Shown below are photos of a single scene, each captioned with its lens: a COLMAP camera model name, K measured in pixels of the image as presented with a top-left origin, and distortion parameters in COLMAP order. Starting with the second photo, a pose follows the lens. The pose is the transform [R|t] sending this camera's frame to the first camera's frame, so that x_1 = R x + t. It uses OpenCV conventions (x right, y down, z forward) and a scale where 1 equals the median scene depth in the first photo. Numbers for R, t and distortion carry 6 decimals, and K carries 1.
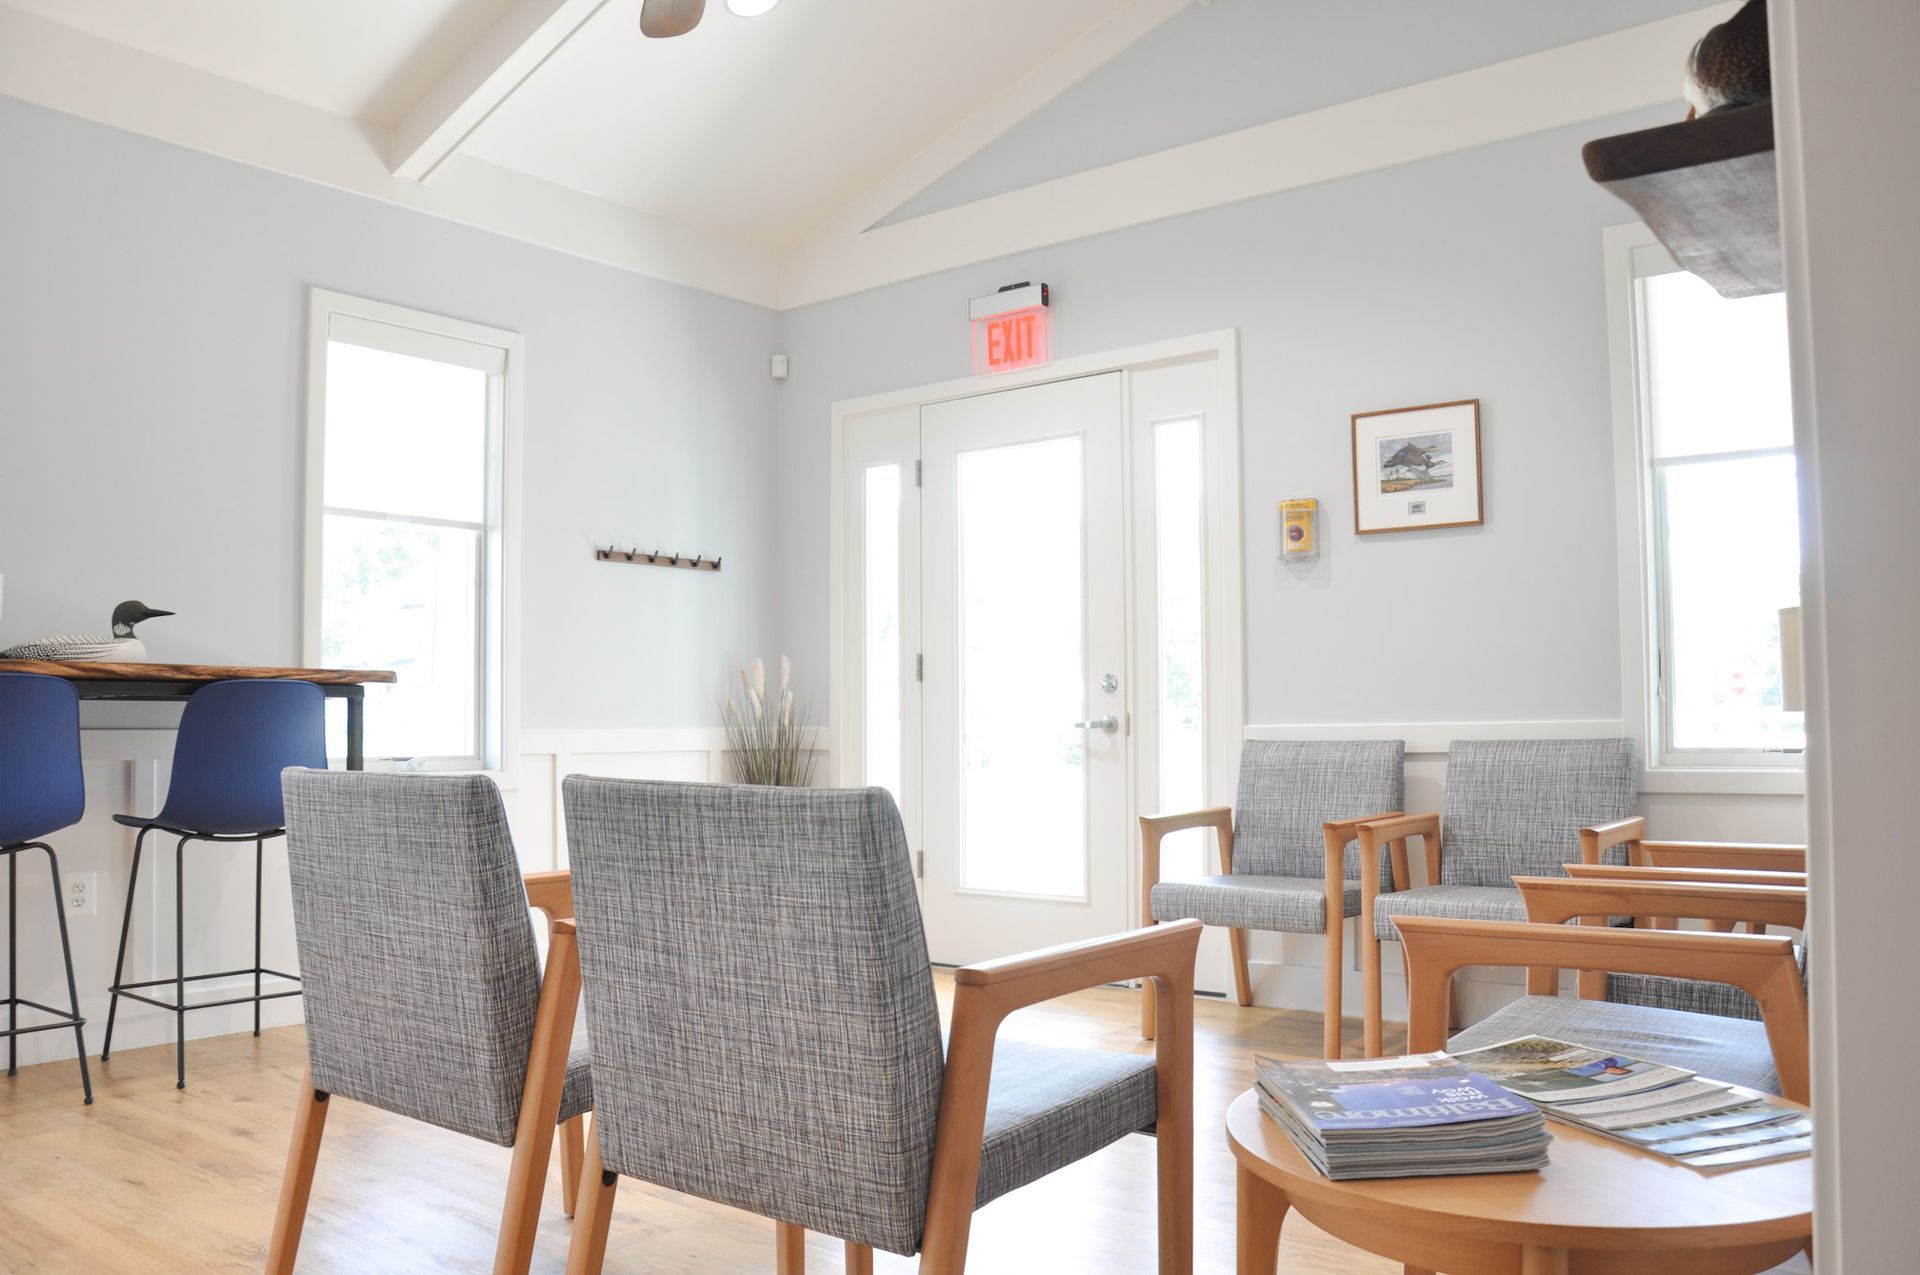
lens RADIAL K [[1492.5, 0, 961.2], [0, 1492.5, 655.1], [0, 0, 1]] dist [-0.158404, 0.122555]
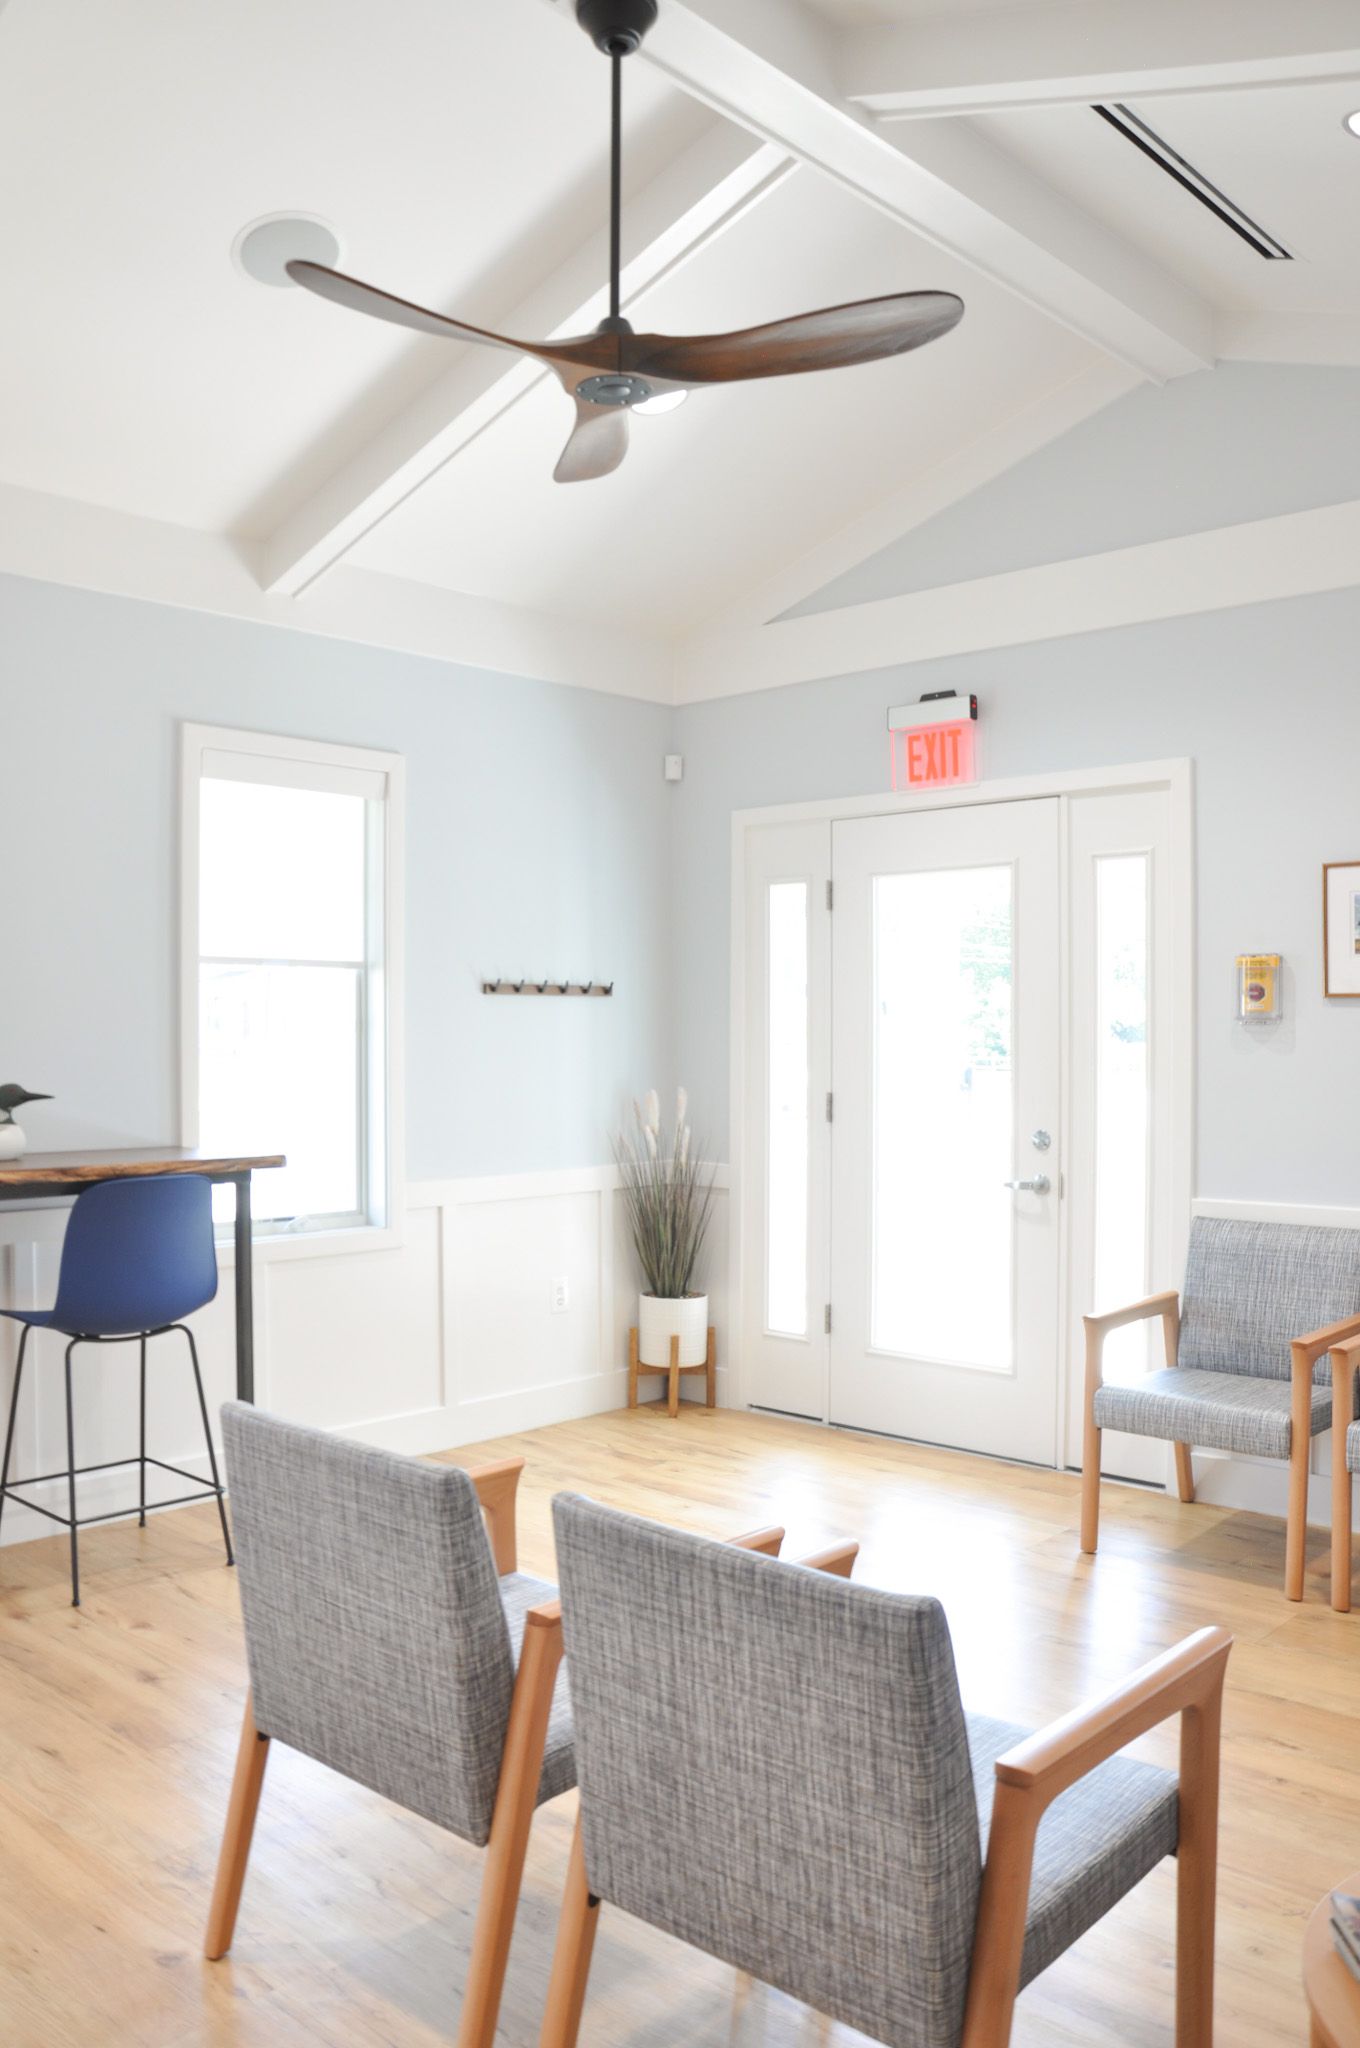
lens RADIAL K [[1601.0, 0, 691.5], [0, 1601.0, 1031.5], [0, 0, 1]] dist [-0.151931, 0.122381]
pose [[0.996782, 0.007610, -0.079794, -0.043629], [-0.004042, 0.998989, 0.044781, -0.105222], [0.080054, -0.044314, 0.995805, 0.012826]]
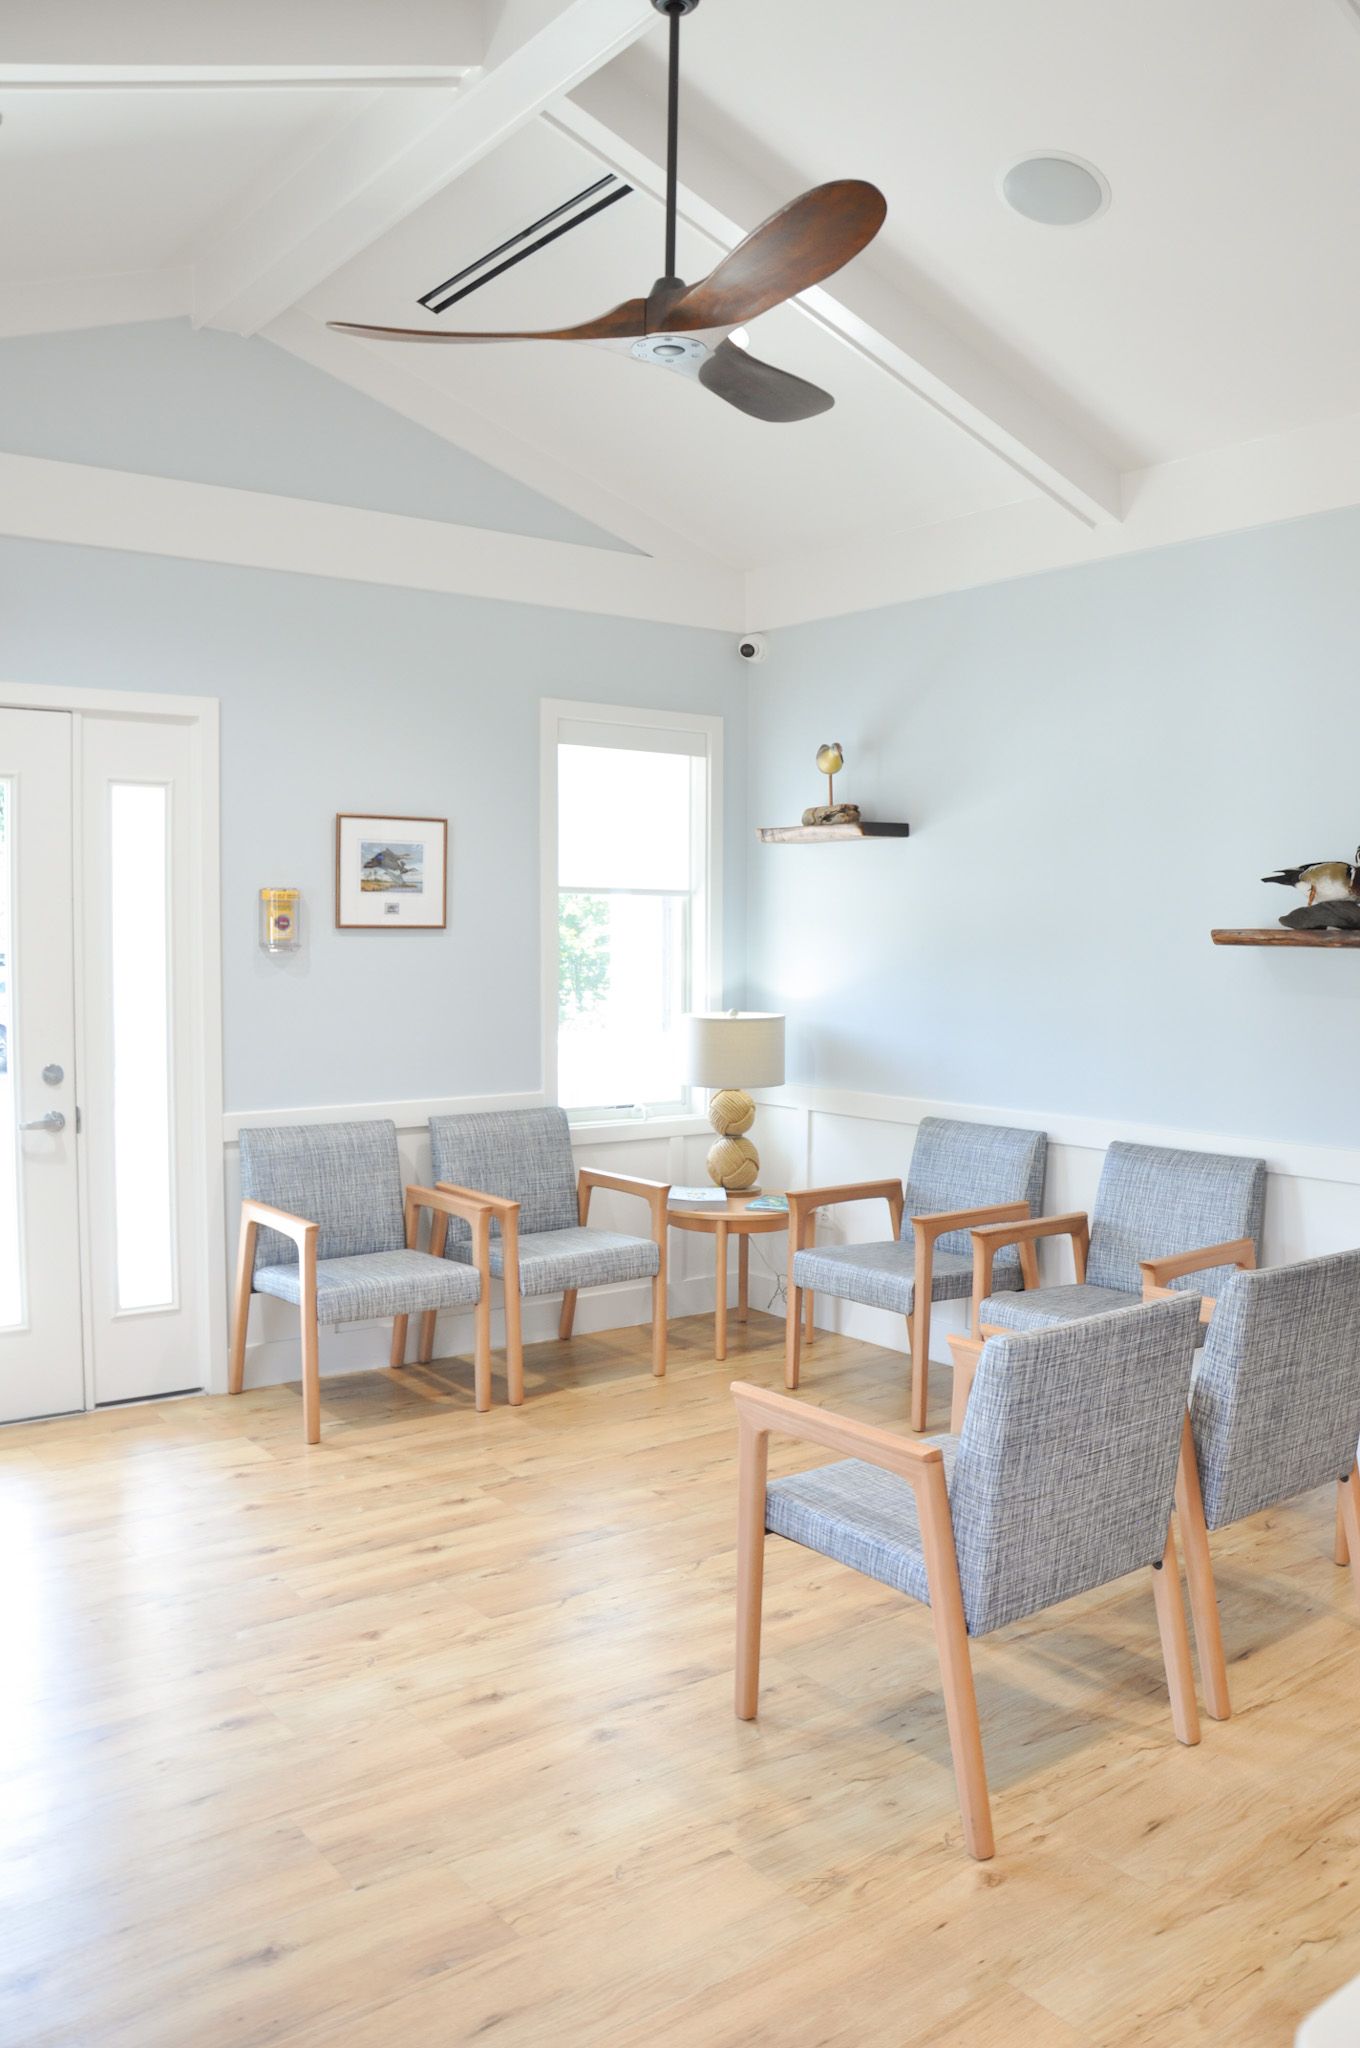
lens RADIAL K [[1592.0, 0, 680.0], [0, 1592.0, 1024.0], [0, 0, 1]] dist [-0.158404, 0.122555]
pose [[0.256459, -0.046736, 0.965425, -0.786741], [-0.048873, 0.996926, 0.061243, -0.097050], [-0.965319, -0.062890, 0.253387, 0.484043]]
